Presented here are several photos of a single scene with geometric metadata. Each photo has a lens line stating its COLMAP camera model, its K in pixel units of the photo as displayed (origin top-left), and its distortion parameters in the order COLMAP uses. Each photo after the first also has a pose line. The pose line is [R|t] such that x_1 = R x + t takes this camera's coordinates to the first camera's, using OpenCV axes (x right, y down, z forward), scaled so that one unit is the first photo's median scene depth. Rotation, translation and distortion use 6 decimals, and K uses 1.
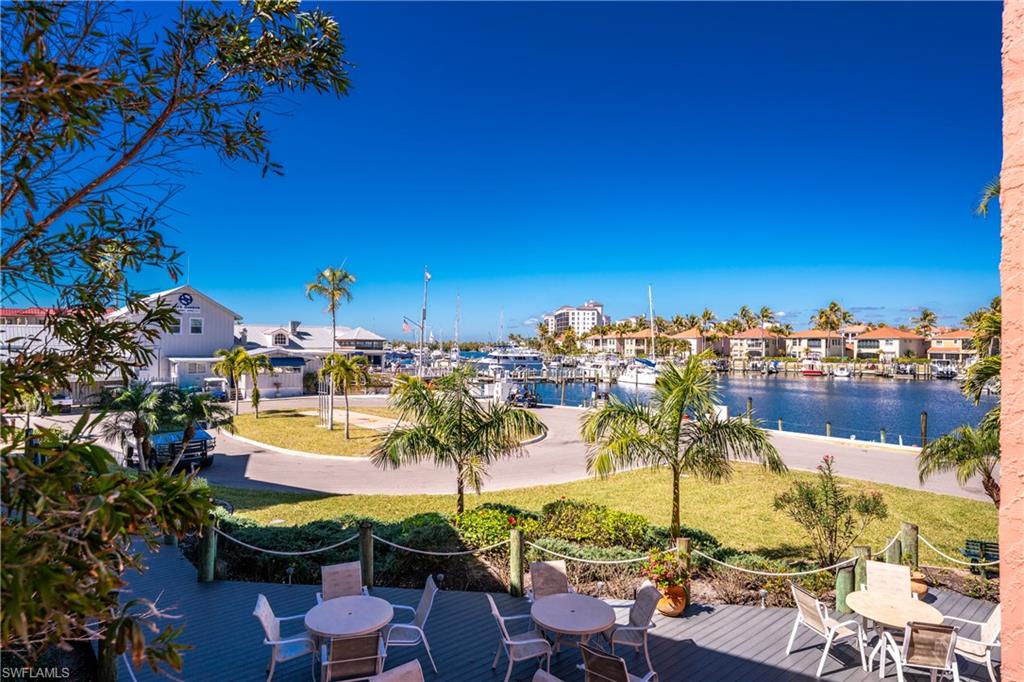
lens RADIAL K [[622.9, 0, 512.0], [0, 622.9, 341.0], [0, 0, 1]] dist [0.000000, -0.000009]
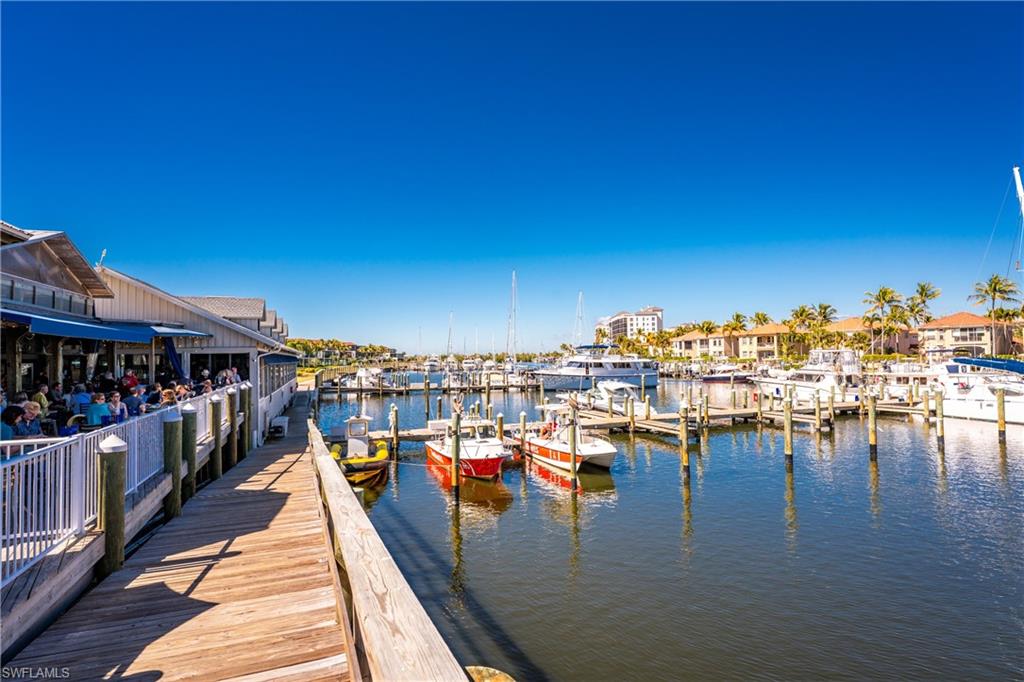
lens RADIAL K [[516.3, 0, 512.0], [0, 516.3, 341.0], [0, 0, 1]] dist [0.000233, 0.000065]
pose [[0.996353, -0.027367, -0.080816, -0.037230], [0.025218, 0.999304, -0.027501, 0.010903], [0.081512, 0.025363, 0.996350, 0.358164]]
